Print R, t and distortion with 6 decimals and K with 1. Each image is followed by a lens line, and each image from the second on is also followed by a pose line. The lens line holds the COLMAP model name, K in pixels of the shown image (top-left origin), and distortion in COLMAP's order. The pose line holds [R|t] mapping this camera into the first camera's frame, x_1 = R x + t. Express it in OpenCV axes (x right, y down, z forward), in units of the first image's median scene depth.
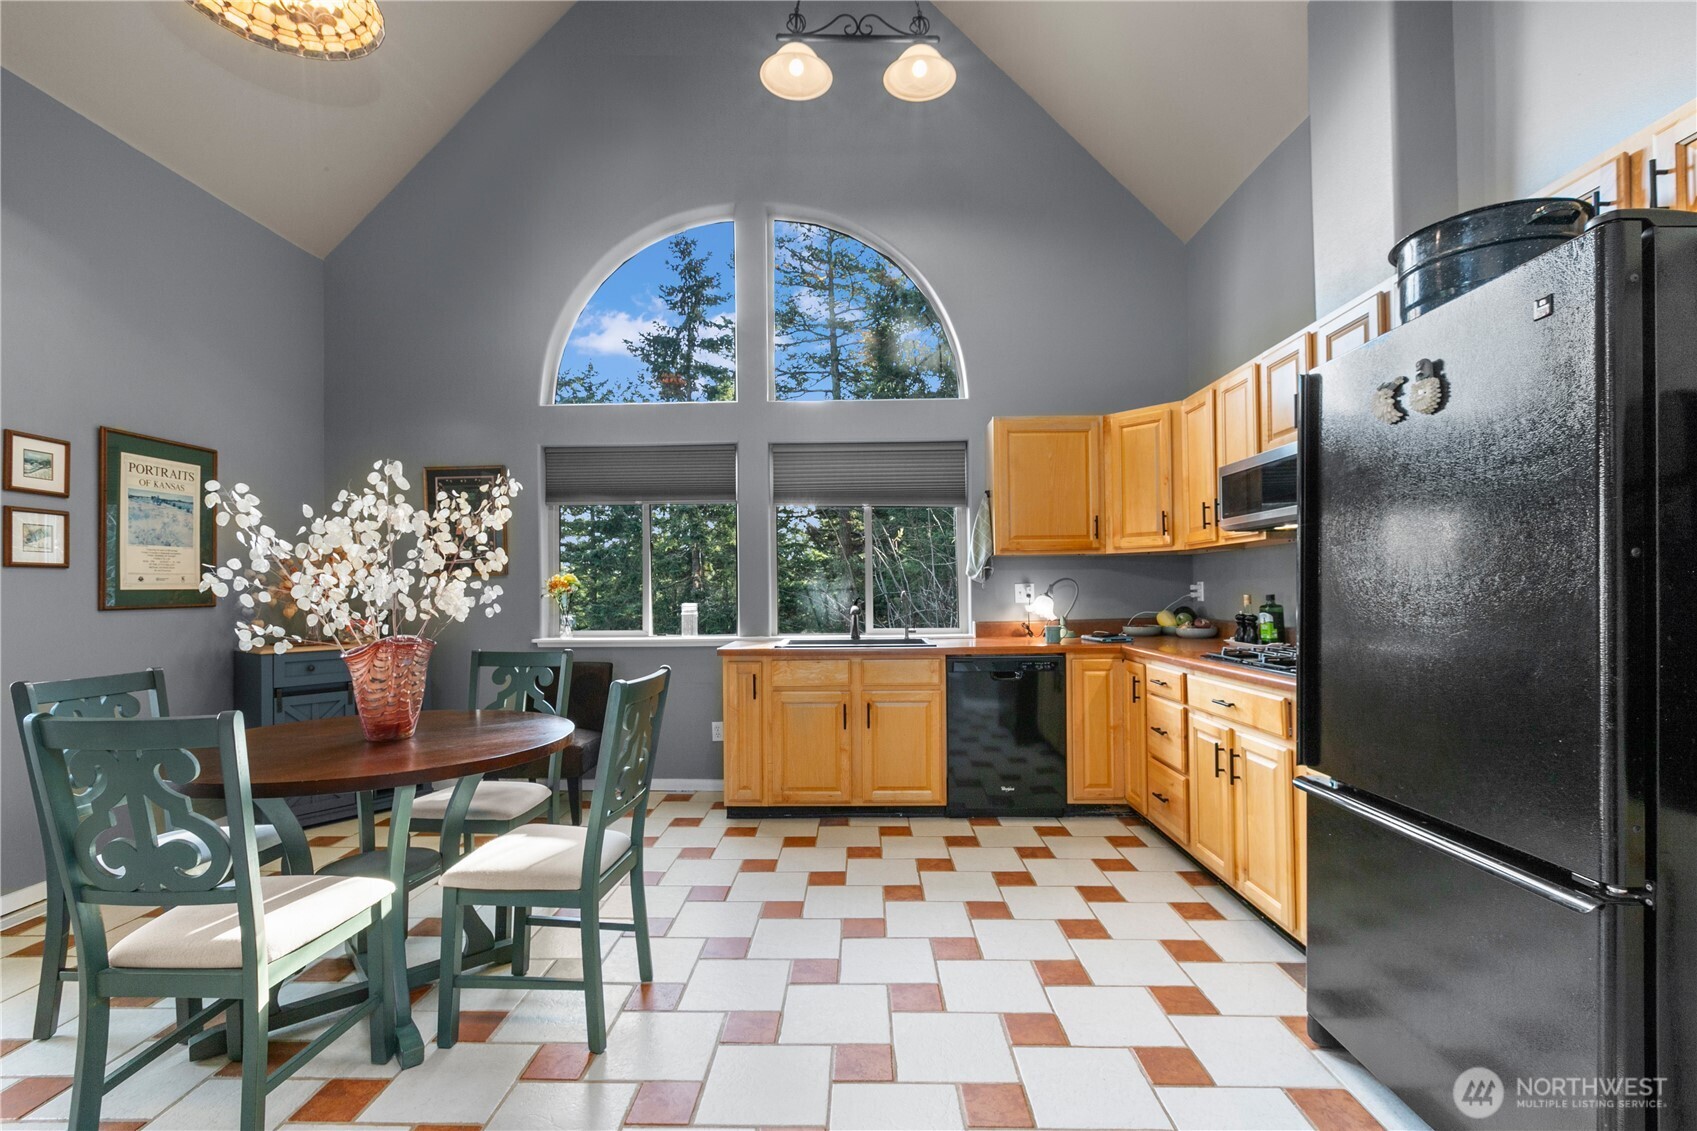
lens RADIAL K [[755.7, 0, 845.6], [0, 755.7, 585.4], [0, 0, 1]] dist [-0.001831, -0.000628]
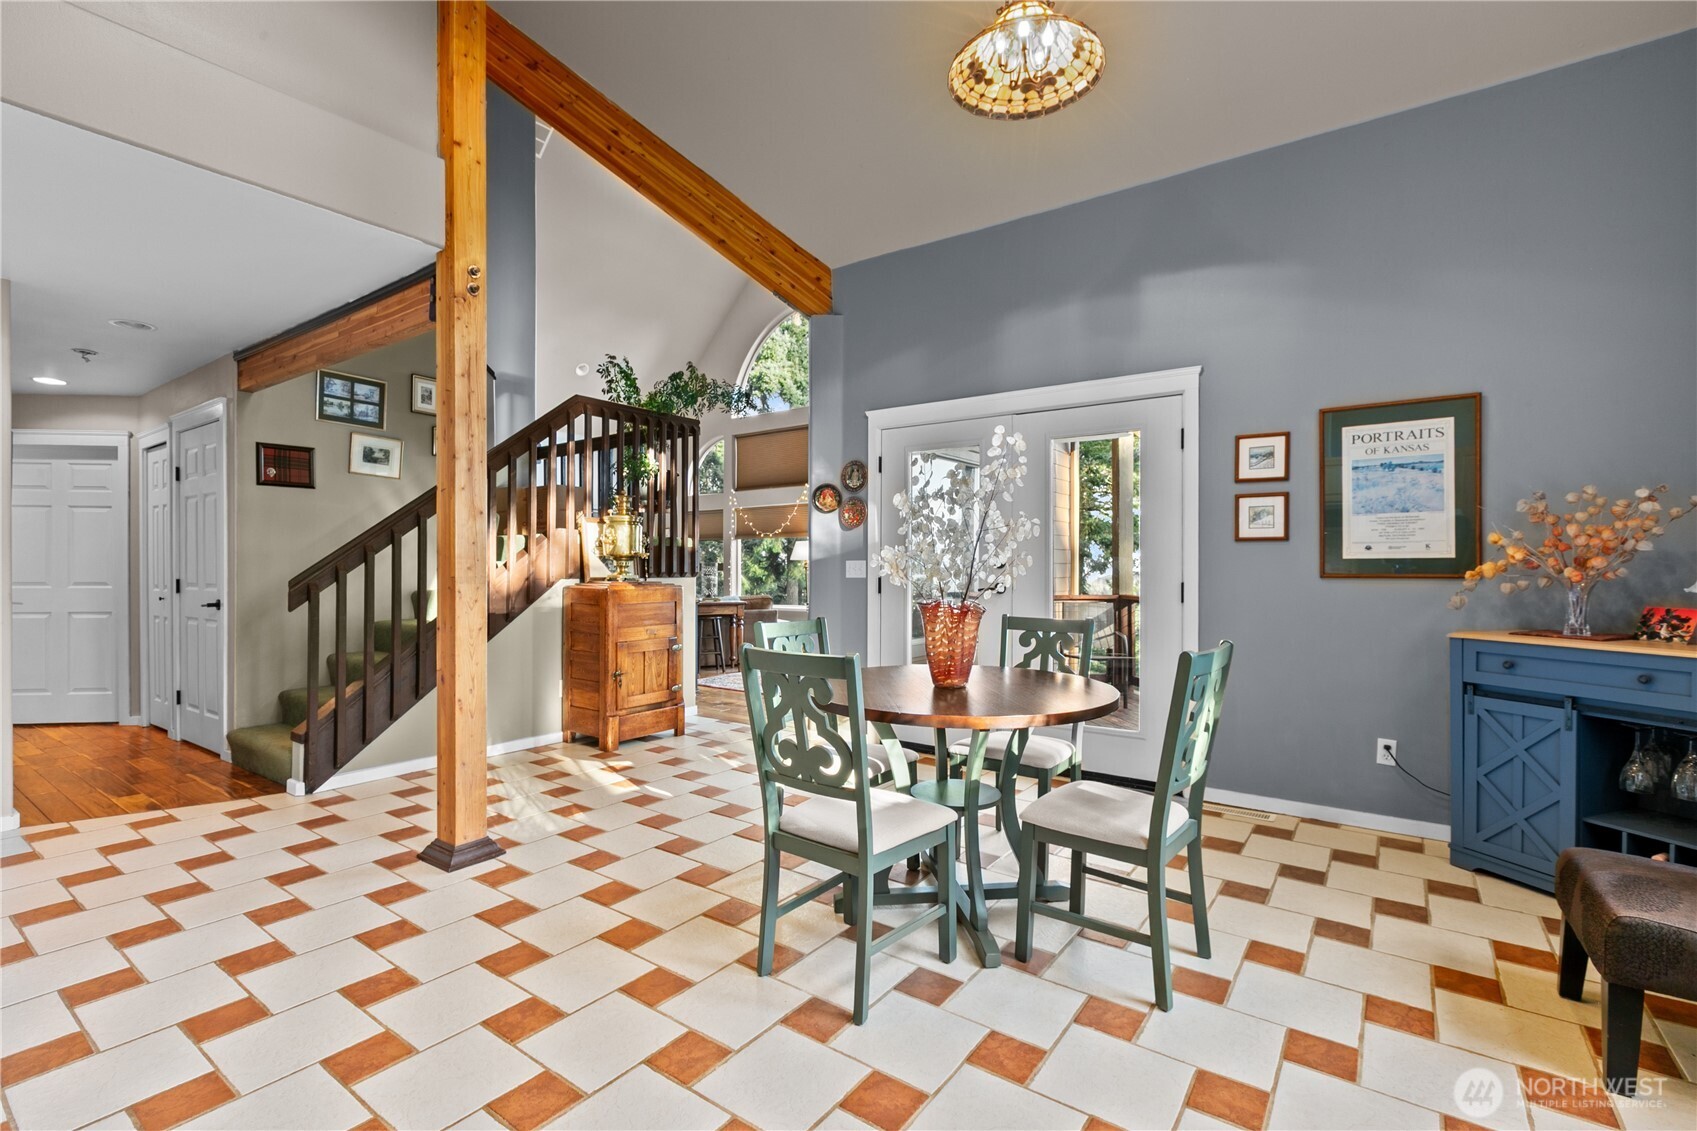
lens RADIAL K [[762.8, 0, 840.2], [0, 762.8, 560.5], [0, 0, 1]] dist [-0.001052, -0.000775]
pose [[-0.572843, 0.006140, -0.819642, 0.395265], [0.008614, 0.999962, 0.001470, 0.001107], [0.819620, -0.006218, -0.572874, 1.296232]]
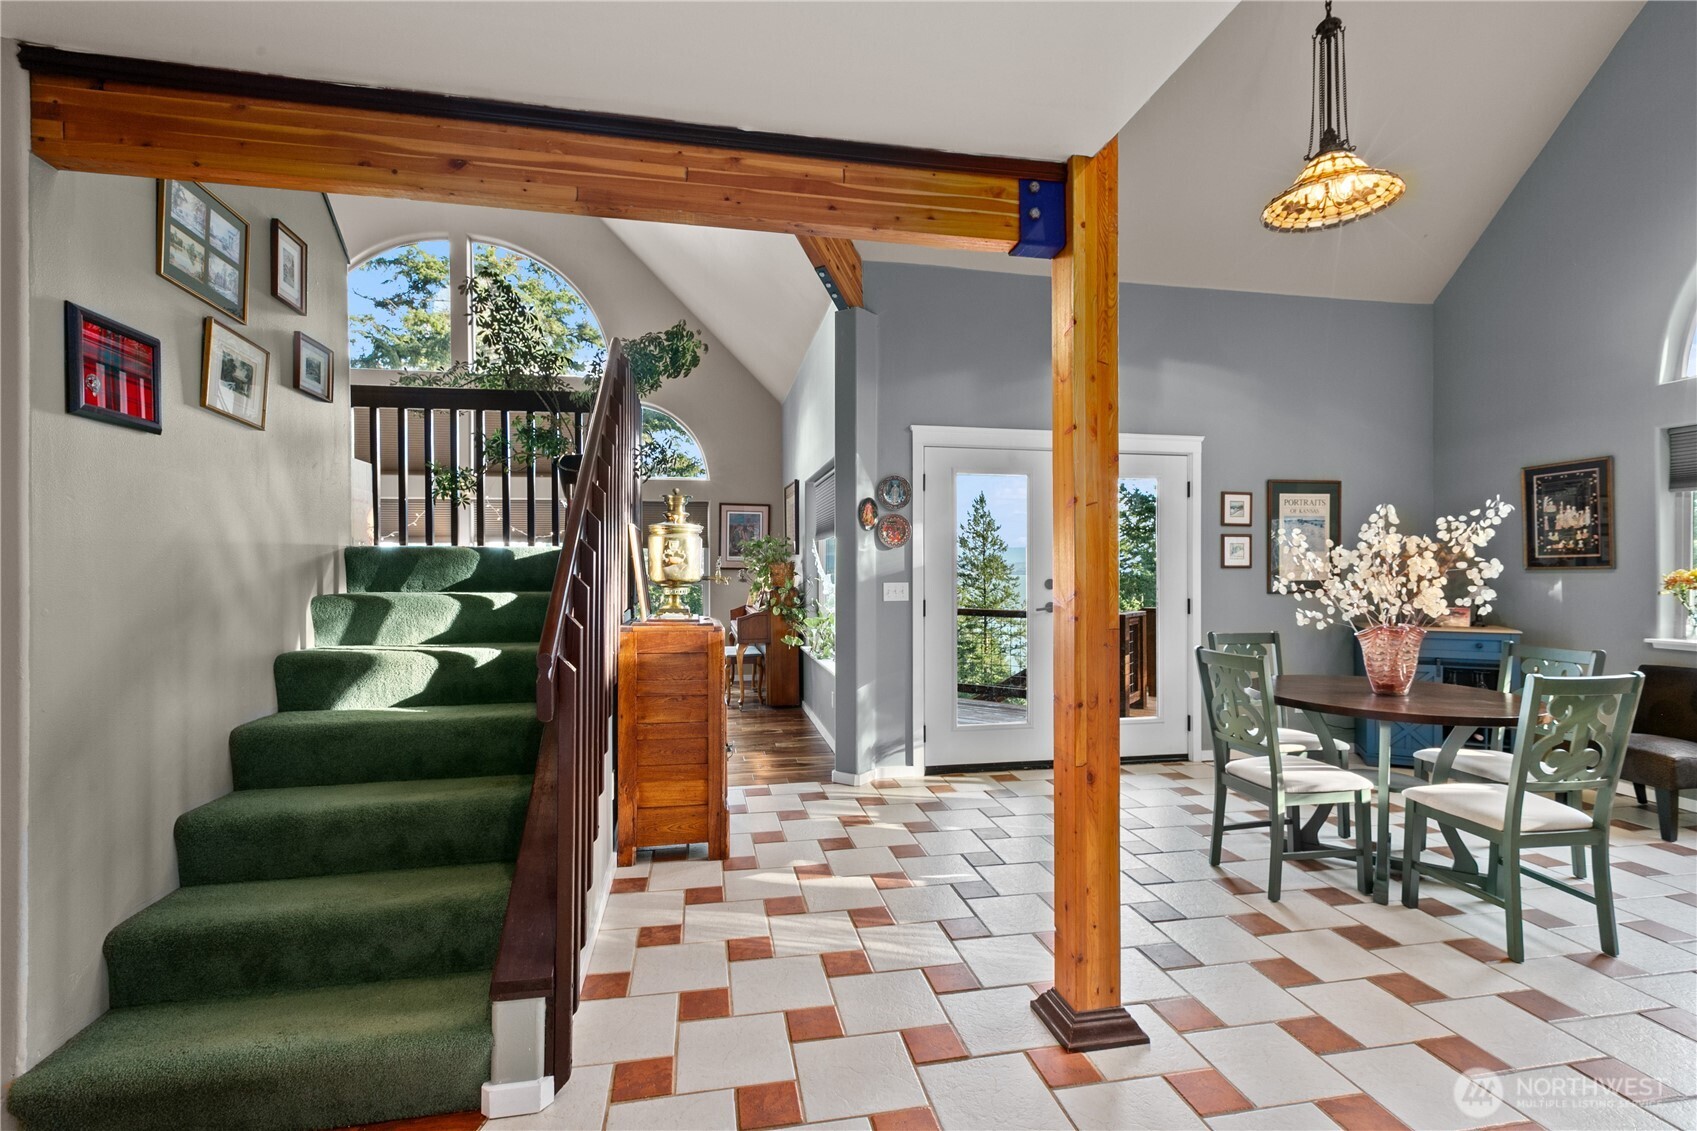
lens RADIAL K [[762.8, 0, 840.2], [0, 762.8, 560.5], [0, 0, 1]] dist [-0.001052, -0.000775]
pose [[0.202476, -0.001483, -0.979286, 0.522318], [0.002979, 0.999995, -0.000898, -0.047662], [0.979283, -0.002735, 0.202479, -0.282114]]
